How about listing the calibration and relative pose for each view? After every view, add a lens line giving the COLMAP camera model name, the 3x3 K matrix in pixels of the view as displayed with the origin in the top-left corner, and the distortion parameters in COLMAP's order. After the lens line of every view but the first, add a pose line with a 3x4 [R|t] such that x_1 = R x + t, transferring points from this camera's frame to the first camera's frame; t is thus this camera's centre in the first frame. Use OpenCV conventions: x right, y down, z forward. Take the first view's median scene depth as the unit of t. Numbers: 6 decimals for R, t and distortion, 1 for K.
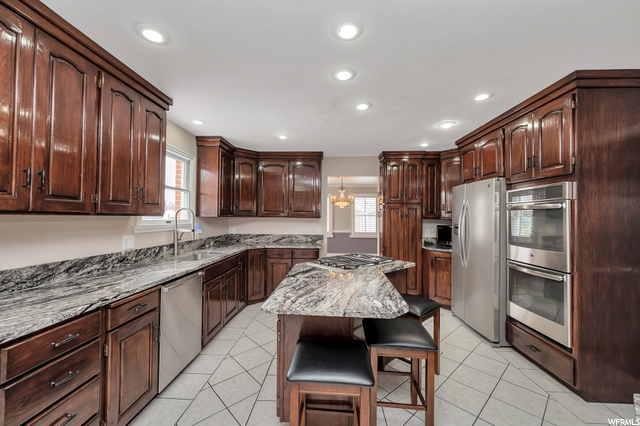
lens RADIAL K [[256.6, 0, 318.4], [0, 256.6, 213.4], [0, 0, 1]] dist [-0.000997, -0.000386]
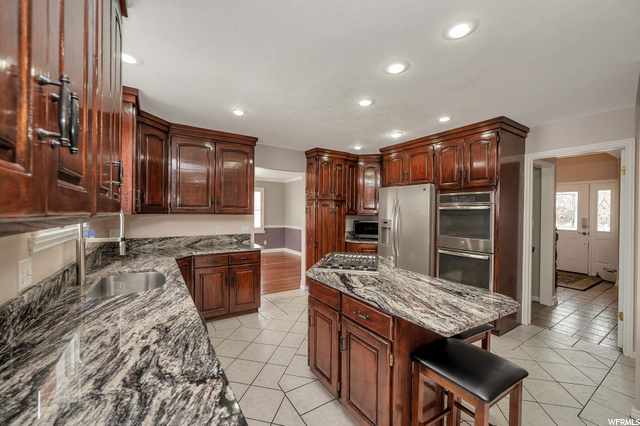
lens RADIAL K [[256.6, 0, 318.4], [0, 256.6, 213.4], [0, 0, 1]] dist [-0.000997, -0.000386]
pose [[0.818732, -0.003244, 0.574167, -0.410644], [-0.012003, 0.999669, 0.022764, -0.011082], [-0.574051, -0.025529, 0.818422, 0.225222]]
